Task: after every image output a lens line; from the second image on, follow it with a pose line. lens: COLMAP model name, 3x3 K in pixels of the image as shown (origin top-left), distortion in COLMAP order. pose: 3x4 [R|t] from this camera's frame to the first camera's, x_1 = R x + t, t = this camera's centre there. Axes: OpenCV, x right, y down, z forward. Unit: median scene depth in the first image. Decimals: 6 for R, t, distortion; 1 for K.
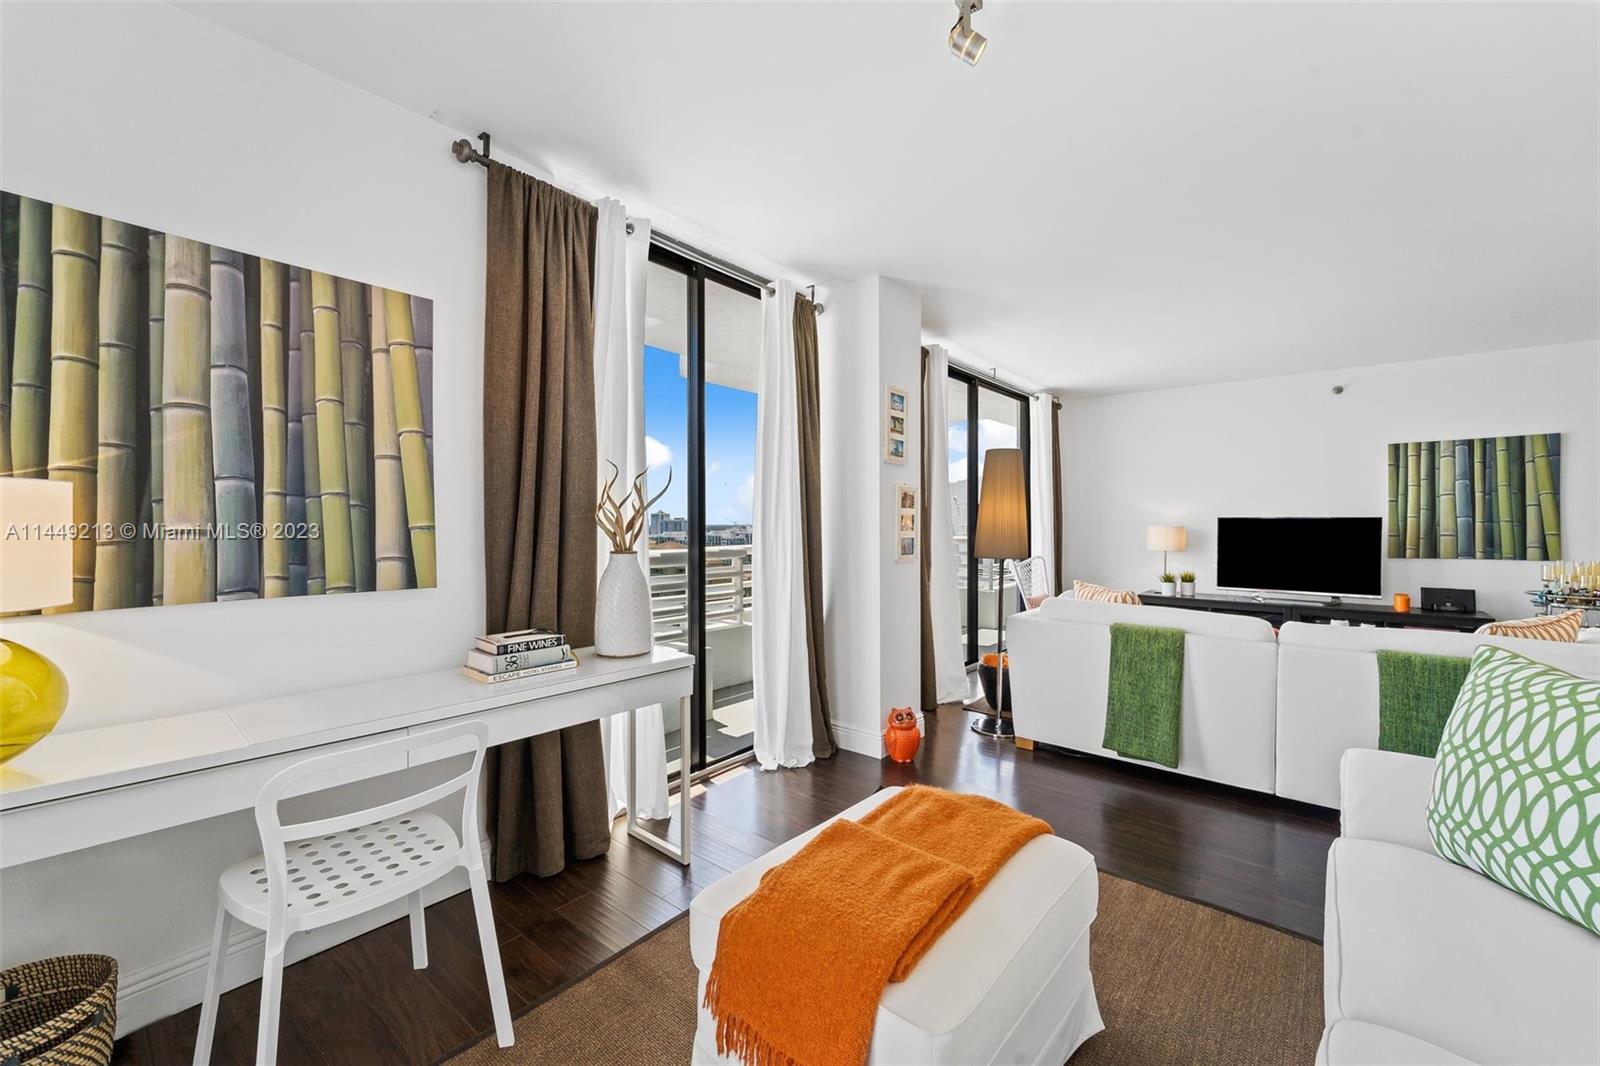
lens RADIAL K [[645.0, 0, 803.1], [0, 645.0, 529.6], [0, 0, 1]] dist [-0.000925, -0.000252]
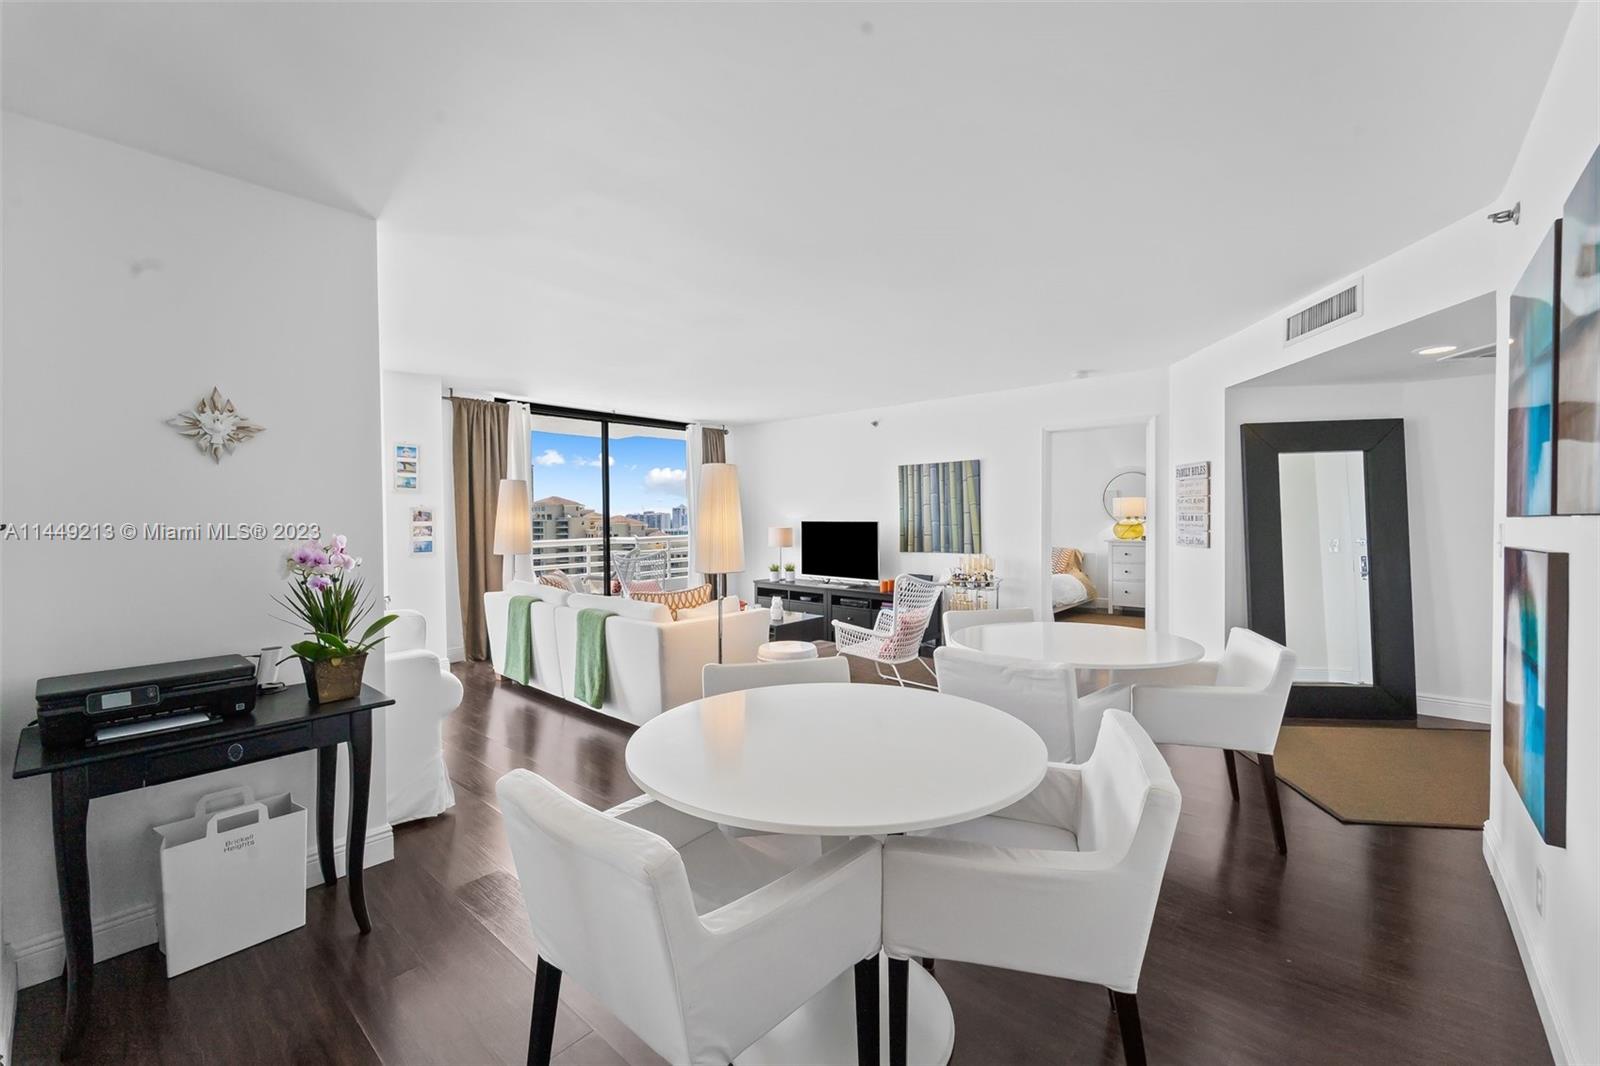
lens RADIAL K [[645.0, 0, 803.1], [0, 645.0, 529.6], [0, 0, 1]] dist [-0.000925, -0.000252]
pose [[0.999673, -0.003624, -0.025312, 0.777946], [0.004029, 0.999865, 0.015957, -0.024792], [0.025251, -0.016054, 0.999552, -0.346888]]
